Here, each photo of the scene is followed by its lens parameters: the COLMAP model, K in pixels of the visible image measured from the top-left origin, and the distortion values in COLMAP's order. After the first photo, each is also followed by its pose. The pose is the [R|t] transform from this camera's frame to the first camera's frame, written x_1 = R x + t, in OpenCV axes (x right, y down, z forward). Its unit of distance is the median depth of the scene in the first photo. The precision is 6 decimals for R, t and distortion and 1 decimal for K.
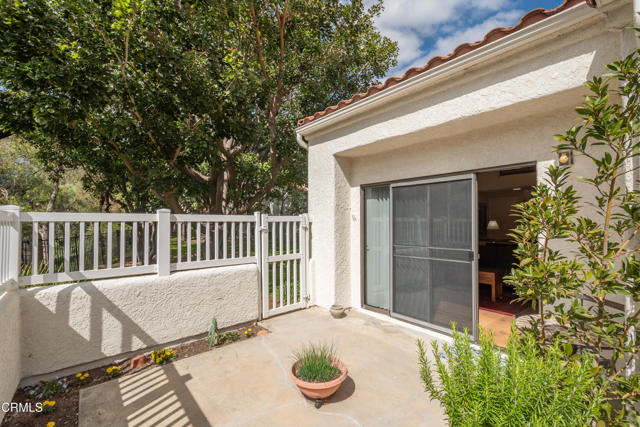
lens RADIAL K [[284.3, 0, 320.0], [0, 284.3, 213.5], [0, 0, 1]] dist [0.000157, -0.000213]
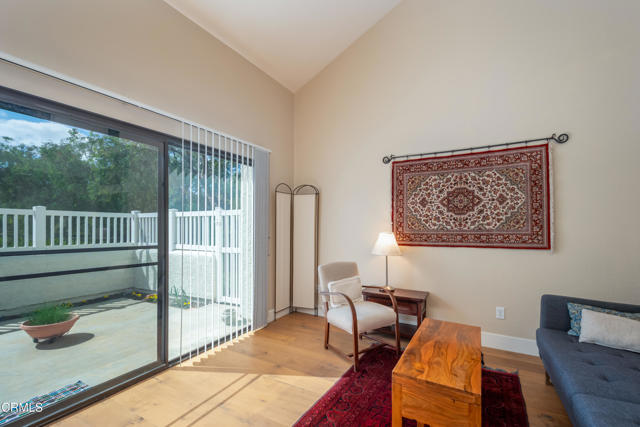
lens RADIAL K [[283.5, 0, 323.8], [0, 283.5, 223.7], [0, 0, 1]] dist [0.000969, -0.000017]
pose [[0.373314, -0.000605, -0.927705, 1.188909], [0.028690, 0.999529, 0.010893, 0.072913], [0.927261, -0.030683, 0.373156, 1.173728]]
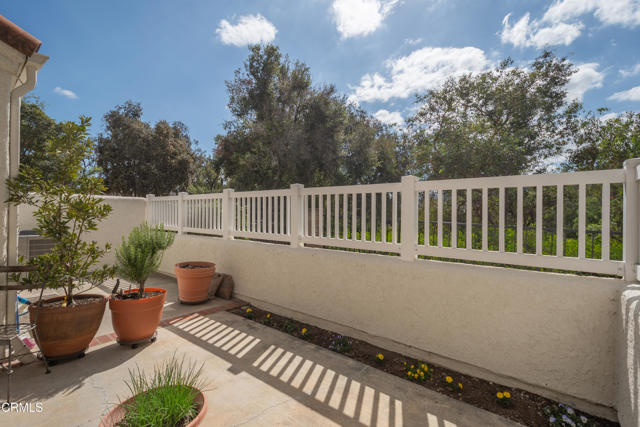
lens RADIAL K [[284.3, 0, 320.0], [0, 284.3, 213.5], [0, 0, 1]] dist [0.000157, -0.000213]
pose [[-0.978070, 0.000078, -0.208279, -0.091796], [0.006777, 0.999482, -0.031447, 0.089528], [0.208168, -0.032169, -0.977564, 1.125638]]
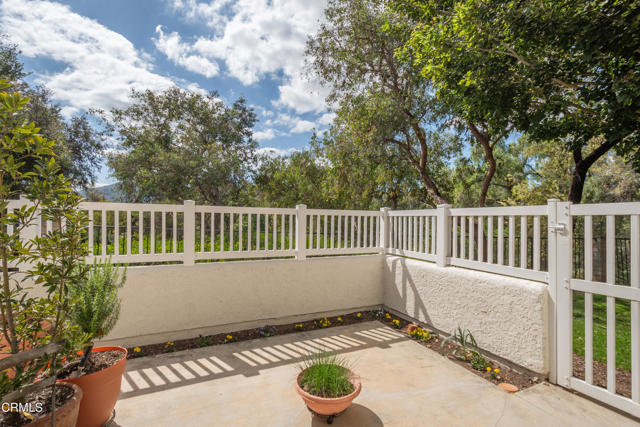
lens RADIAL K [[284.3, 0, 320.0], [0, 284.3, 213.5], [0, 0, 1]] dist [0.000157, -0.000213]
pose [[-0.276083, -0.012891, -0.961047, 0.584516], [0.022632, 0.999546, -0.019909, 0.030653], [0.960867, -0.027247, -0.275665, 0.844330]]
